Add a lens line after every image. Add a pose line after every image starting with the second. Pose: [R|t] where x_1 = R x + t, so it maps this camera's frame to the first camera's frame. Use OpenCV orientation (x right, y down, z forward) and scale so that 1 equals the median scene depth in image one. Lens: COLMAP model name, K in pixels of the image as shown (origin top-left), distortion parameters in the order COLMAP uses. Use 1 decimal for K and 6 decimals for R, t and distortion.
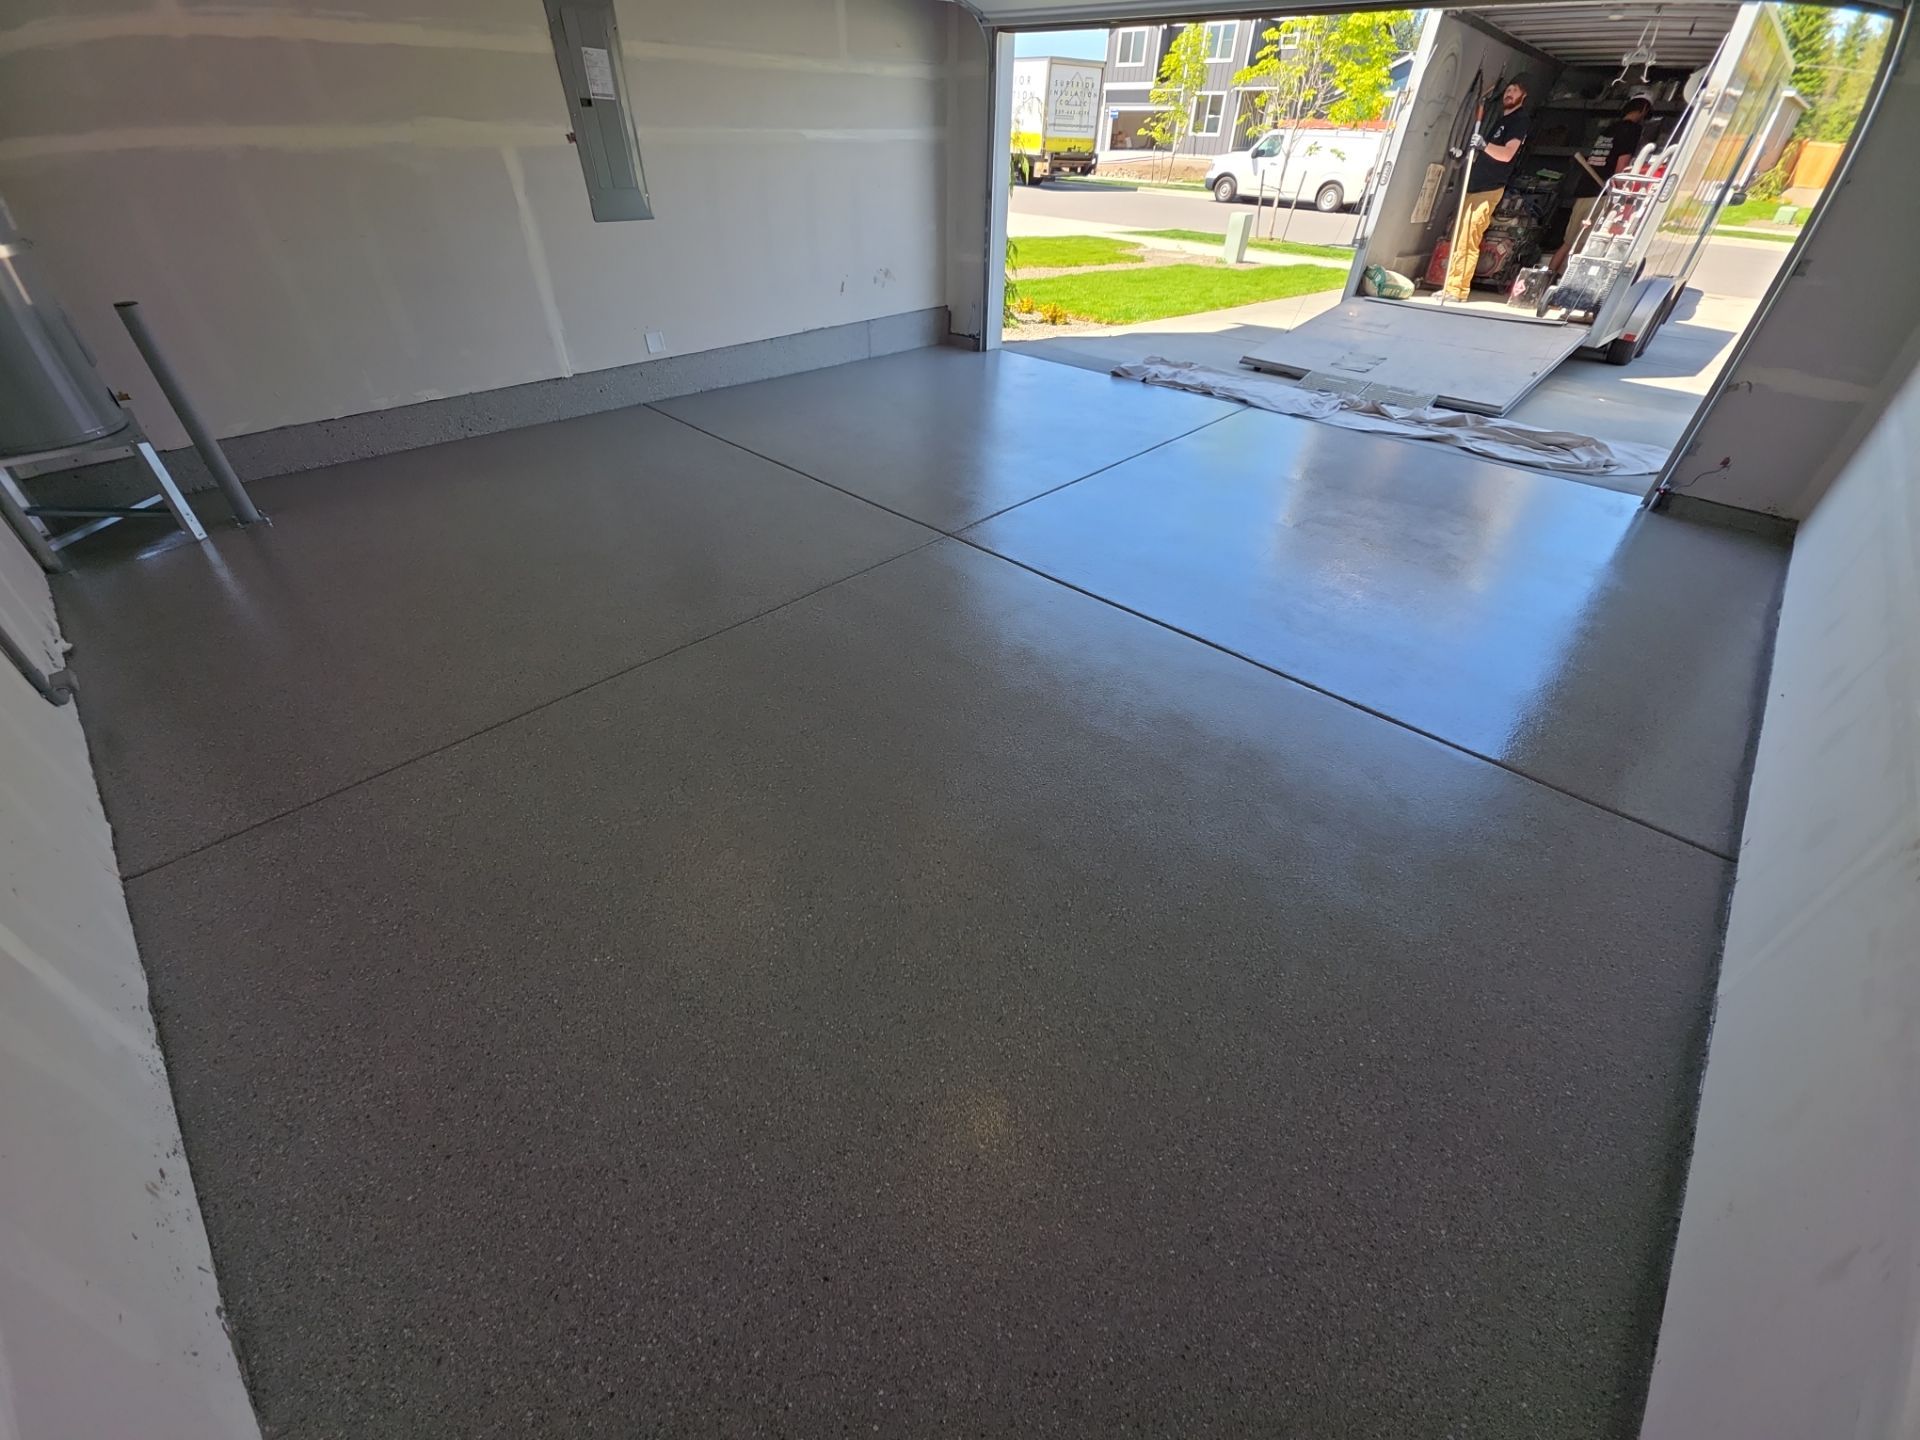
lens RADIAL K [[764.1, 0, 967.6], [0, 764.1, 715.9], [0, 0, 1]] dist [0.010110, -0.004133]
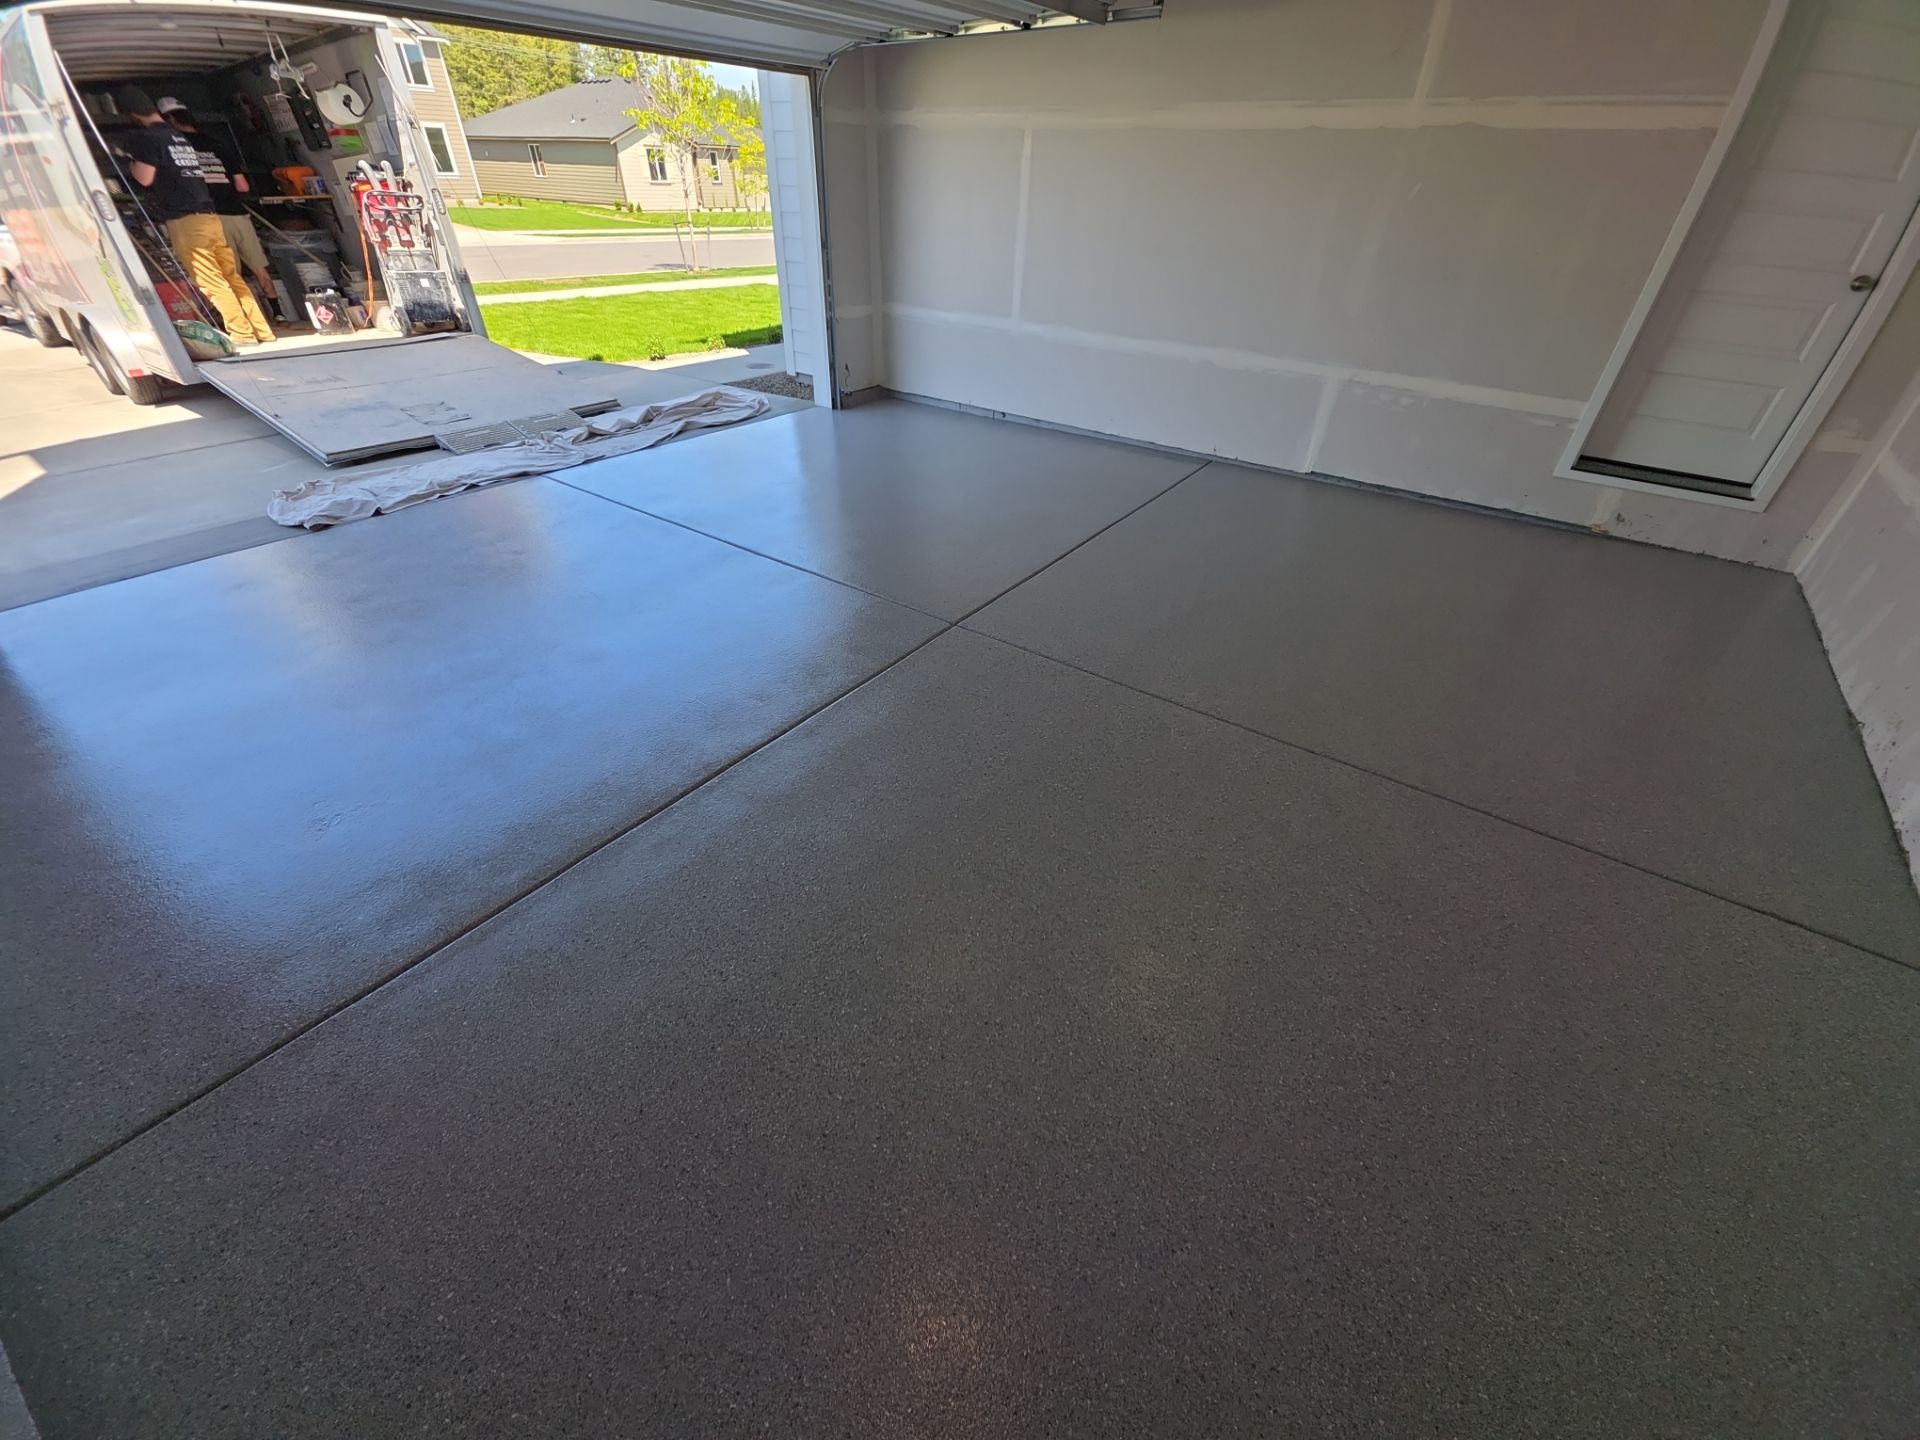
lens RADIAL K [[764.1, 0, 960.0], [0, 764.1, 711.8], [0, 0, 1]] dist [0.010110, -0.004133]
pose [[-0.124770, -0.587472, 0.799568, -0.682401], [0.584766, 0.607487, 0.537594, -0.557739], [-0.801549, 0.534636, 0.267738, 0.698748]]
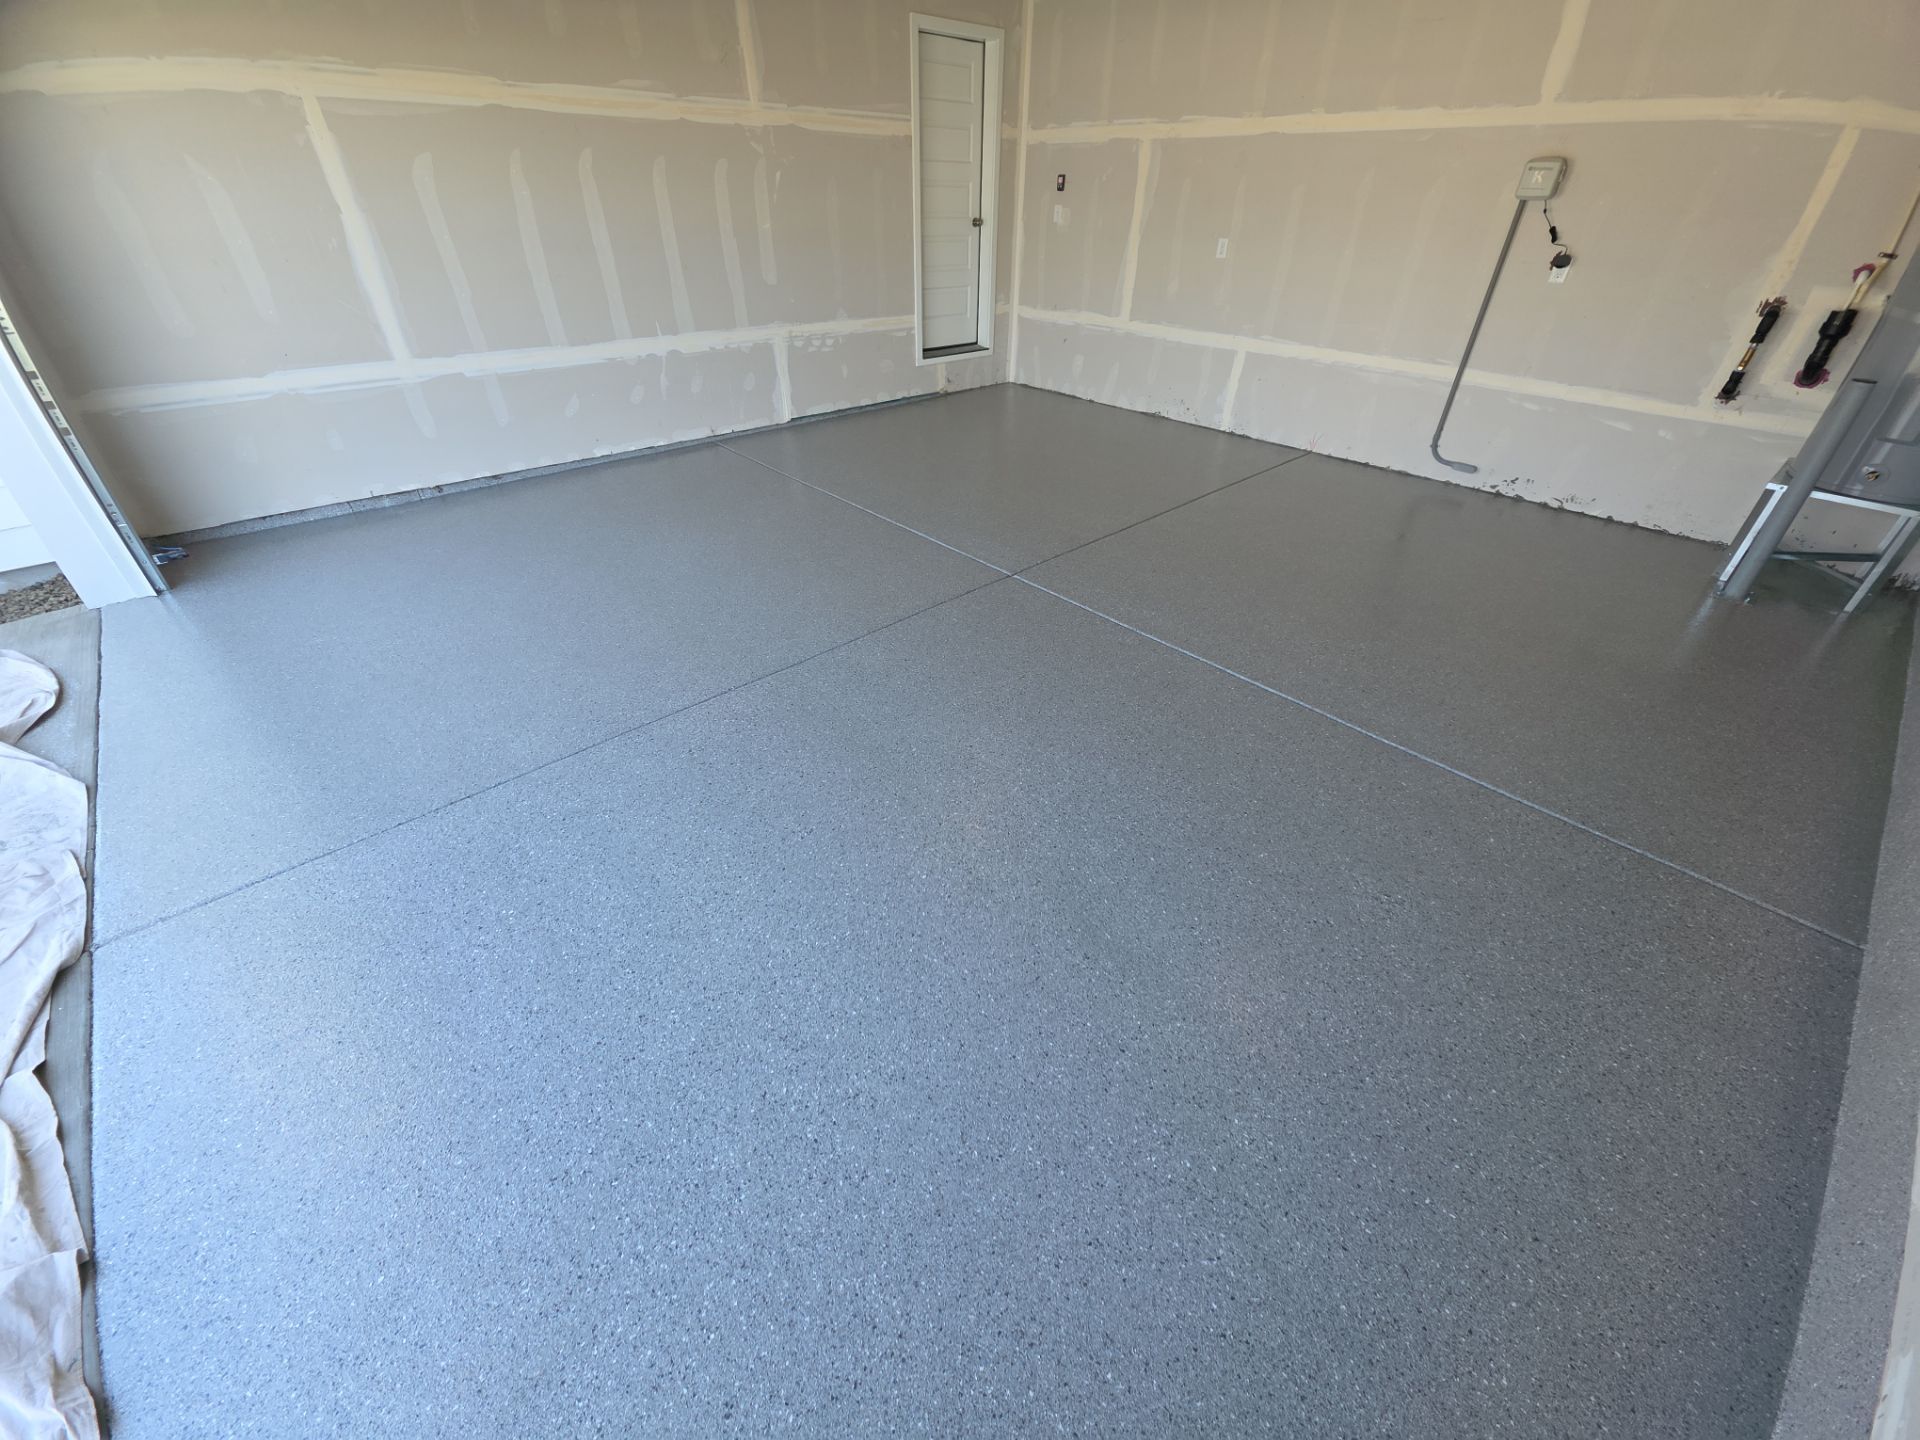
lens RADIAL K [[764.1, 0, 953.2], [0, 764.1, 718.0], [0, 0, 1]] dist [0.010110, -0.004133]
pose [[-0.996561, -0.069384, 0.045300, -0.010460], [0.022106, 0.304254, 0.952334, -0.966050], [-0.079860, 0.950061, -0.301674, 1.271172]]
